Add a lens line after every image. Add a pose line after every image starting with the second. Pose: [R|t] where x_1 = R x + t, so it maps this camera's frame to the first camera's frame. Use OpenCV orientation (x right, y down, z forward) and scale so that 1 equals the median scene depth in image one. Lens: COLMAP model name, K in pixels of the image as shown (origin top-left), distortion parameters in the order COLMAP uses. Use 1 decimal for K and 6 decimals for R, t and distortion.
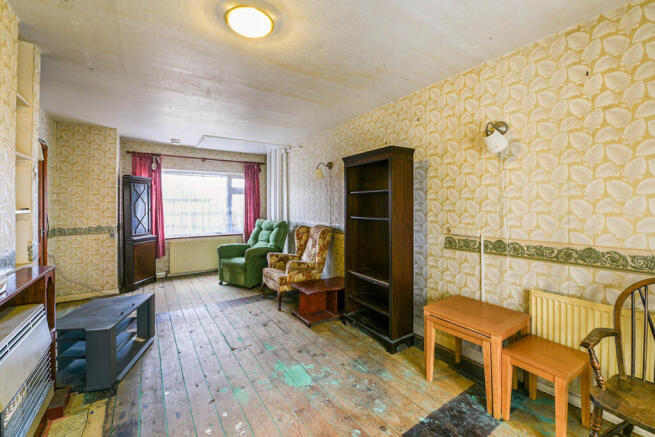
lens RADIAL K [[276.6, 0, 328.2], [0, 276.6, 205.9], [0, 0, 1]] dist [-0.001453, 0.000167]
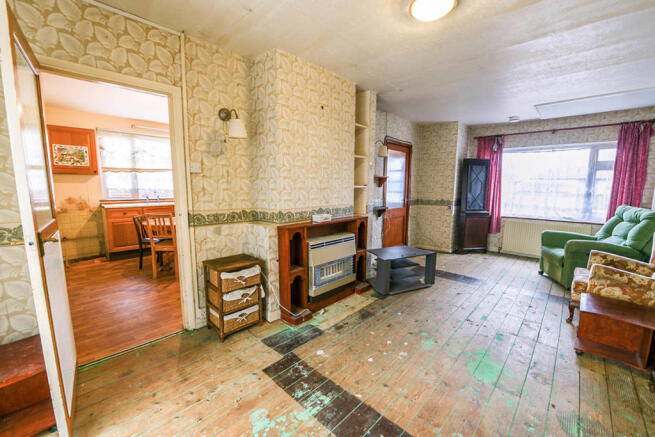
lens RADIAL K [[268.9, 0, 327.5], [0, 268.9, 218.5], [0, 0, 1]] dist [-0.001108, -0.000109]
pose [[0.231010, 0.127490, -0.964563, 0.255674], [-0.009372, 0.991623, 0.128822, 0.000705], [0.972906, -0.020719, 0.230269, 0.129369]]
